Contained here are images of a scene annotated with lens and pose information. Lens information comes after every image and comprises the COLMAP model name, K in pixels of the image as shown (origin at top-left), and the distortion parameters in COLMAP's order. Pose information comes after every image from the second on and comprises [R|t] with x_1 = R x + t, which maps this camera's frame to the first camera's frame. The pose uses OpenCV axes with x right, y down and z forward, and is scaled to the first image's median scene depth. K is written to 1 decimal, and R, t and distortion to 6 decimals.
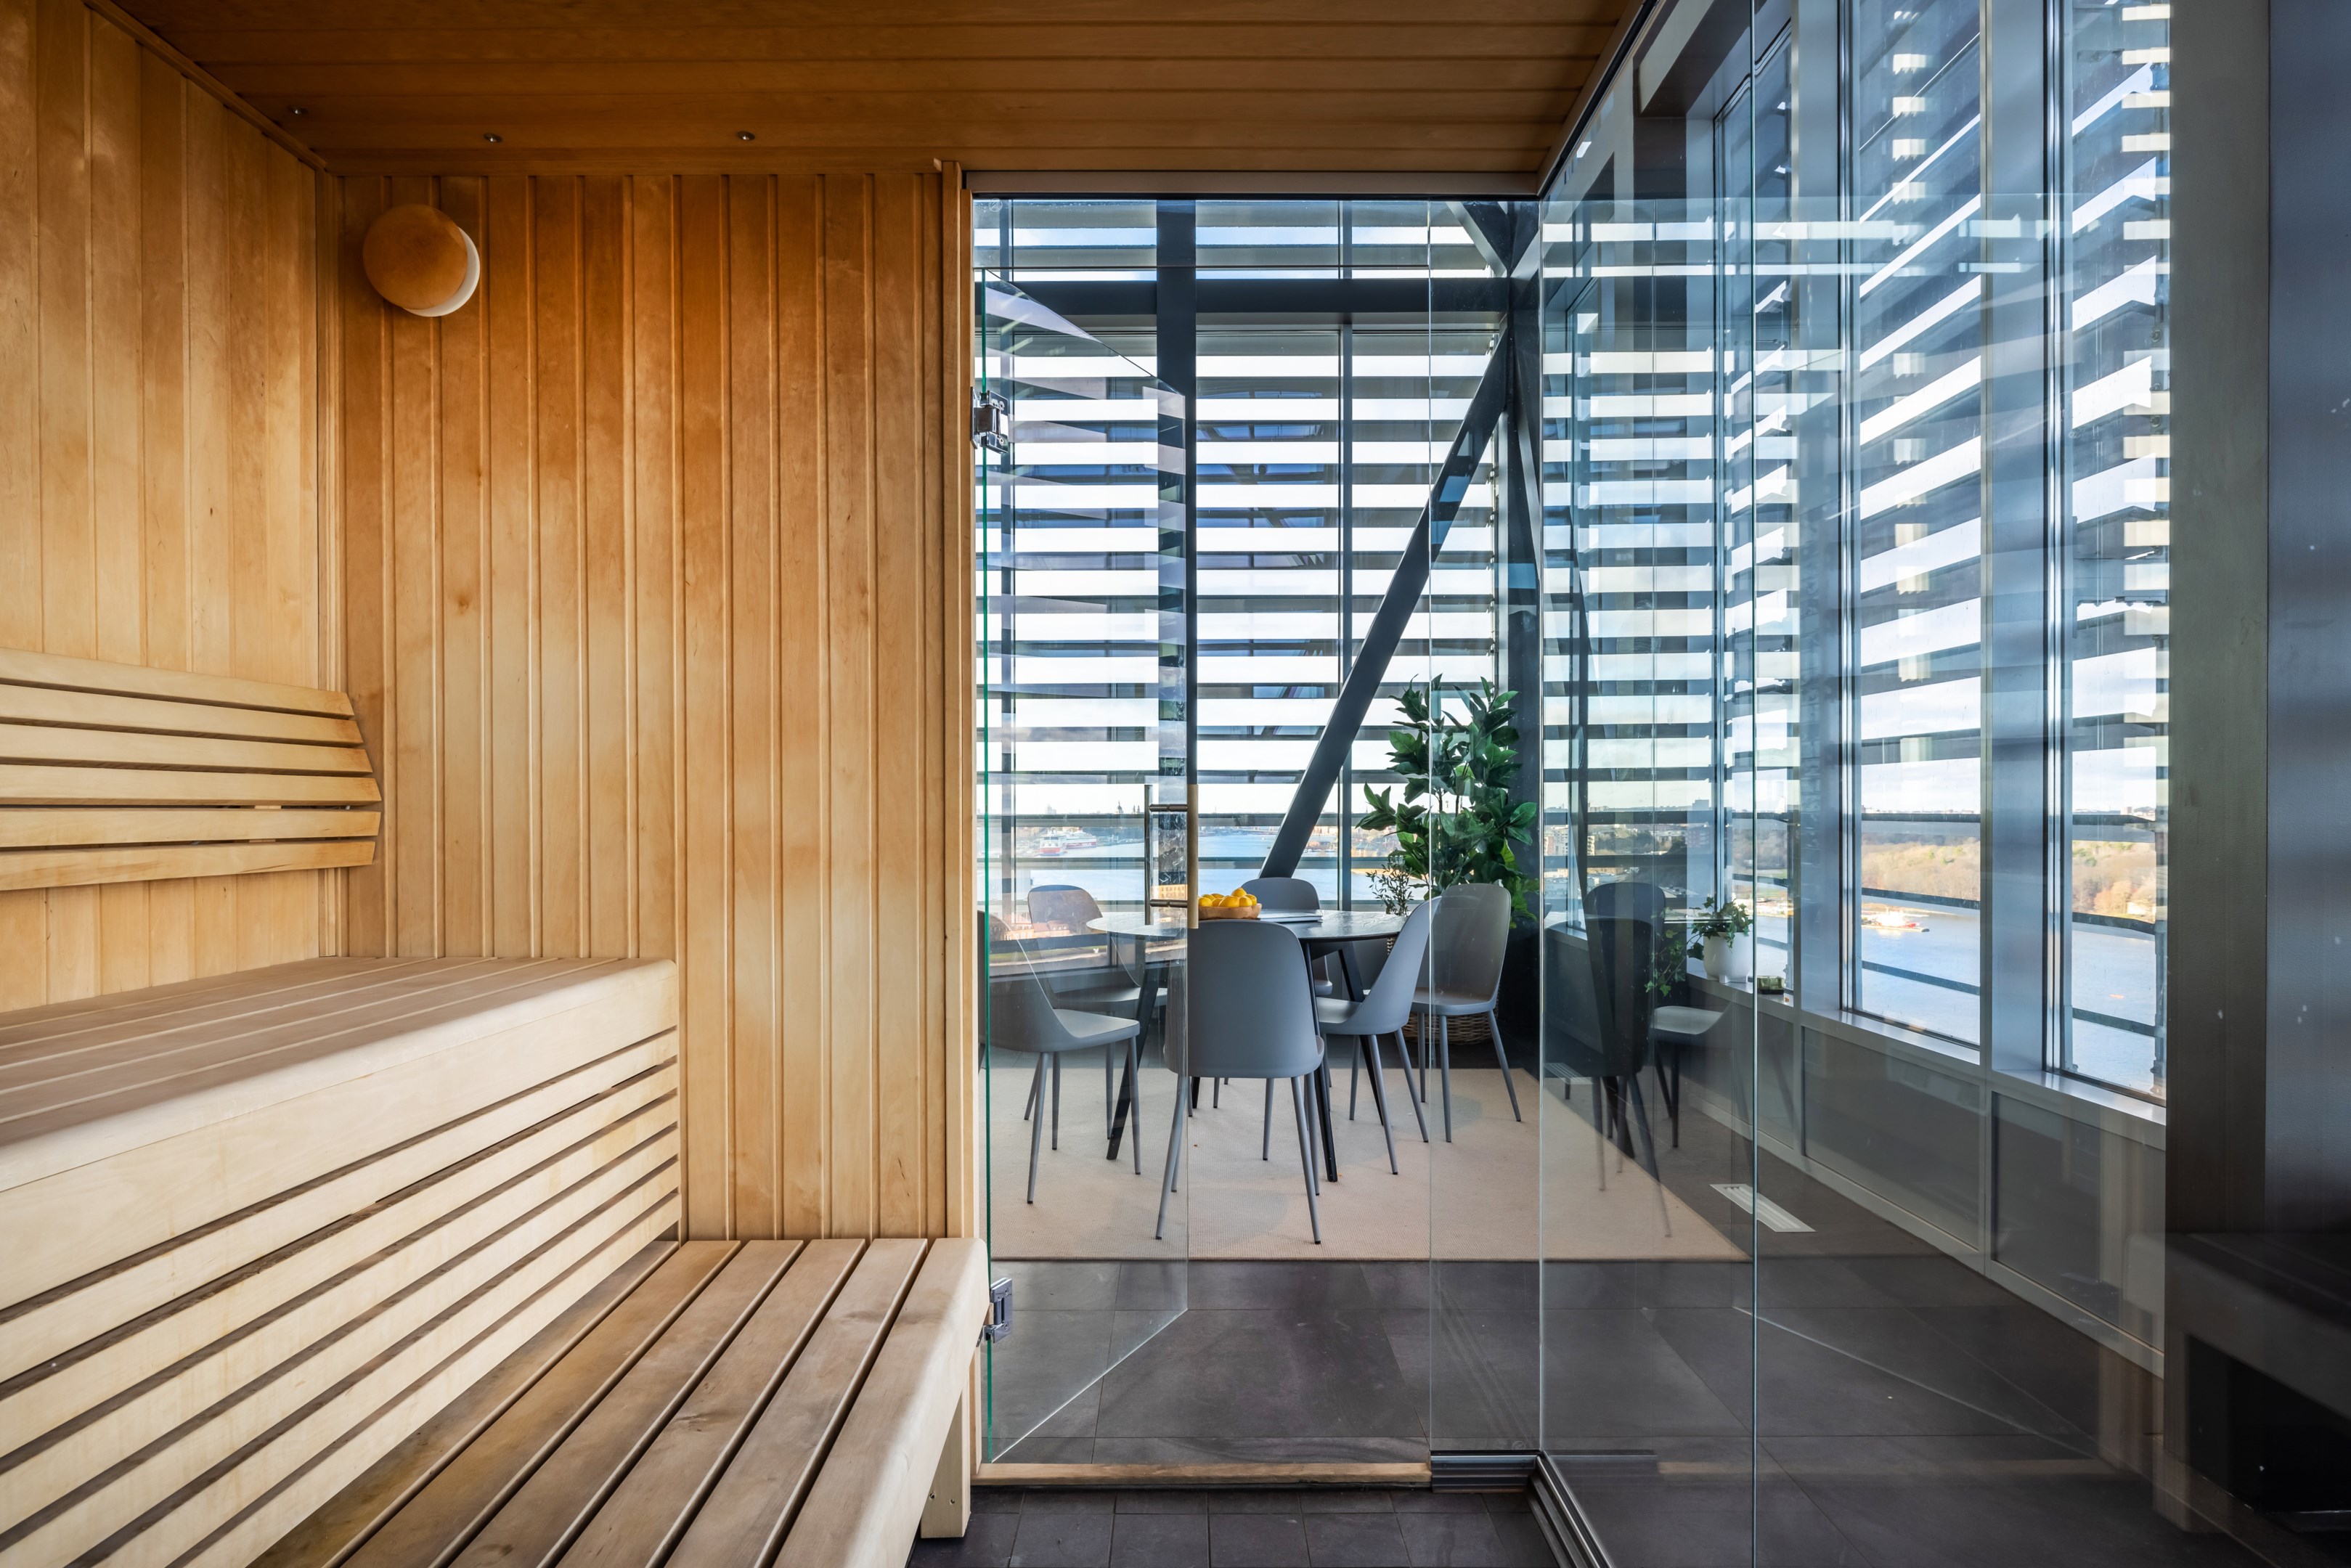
lens RADIAL K [[2712.4, 0, 1175.5], [0, 2712.4, 784.0], [0, 0, 1]] dist [-0.024797, -0.013782]
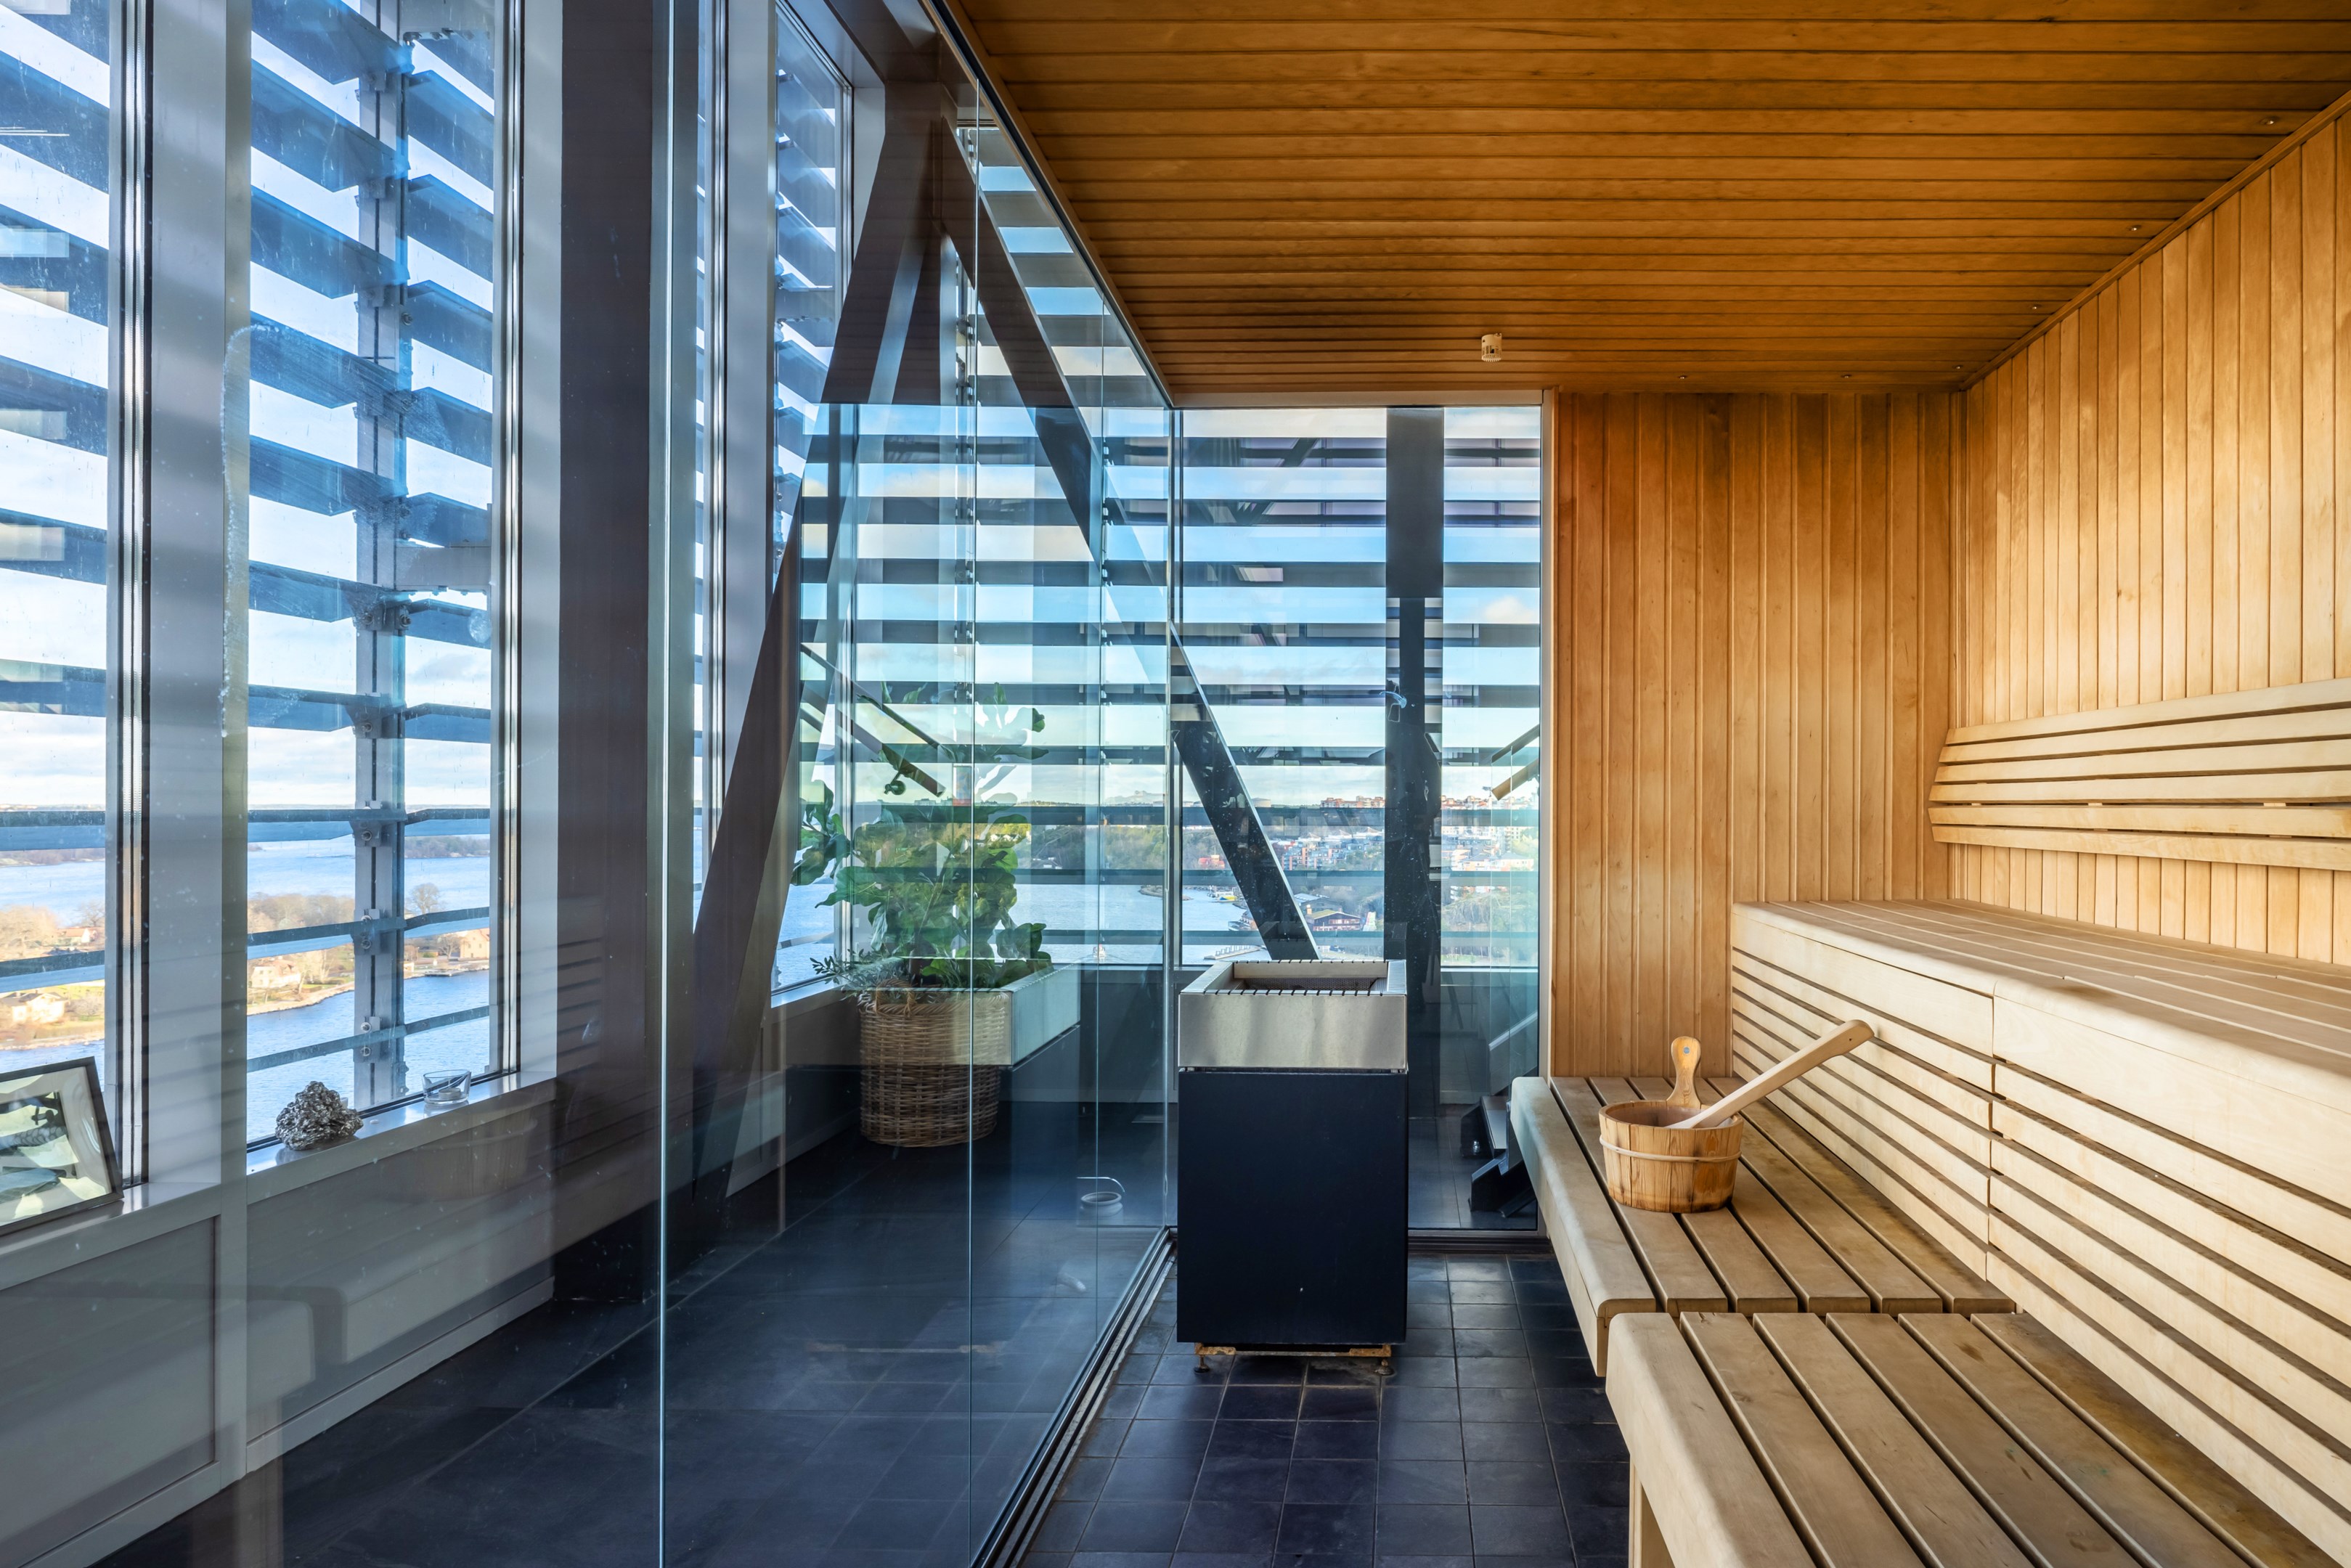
lens RADIAL K [[2712.4, 0, 1175.5], [0, 2712.4, 784.0], [0, 0, 1]] dist [-0.024797, -0.013782]
pose [[-0.996655, -0.000846, 0.081725, 0.004693], [-0.002223, 0.999857, -0.016765, 0.017912], [-0.081699, -0.016890, -0.996514, 1.943225]]
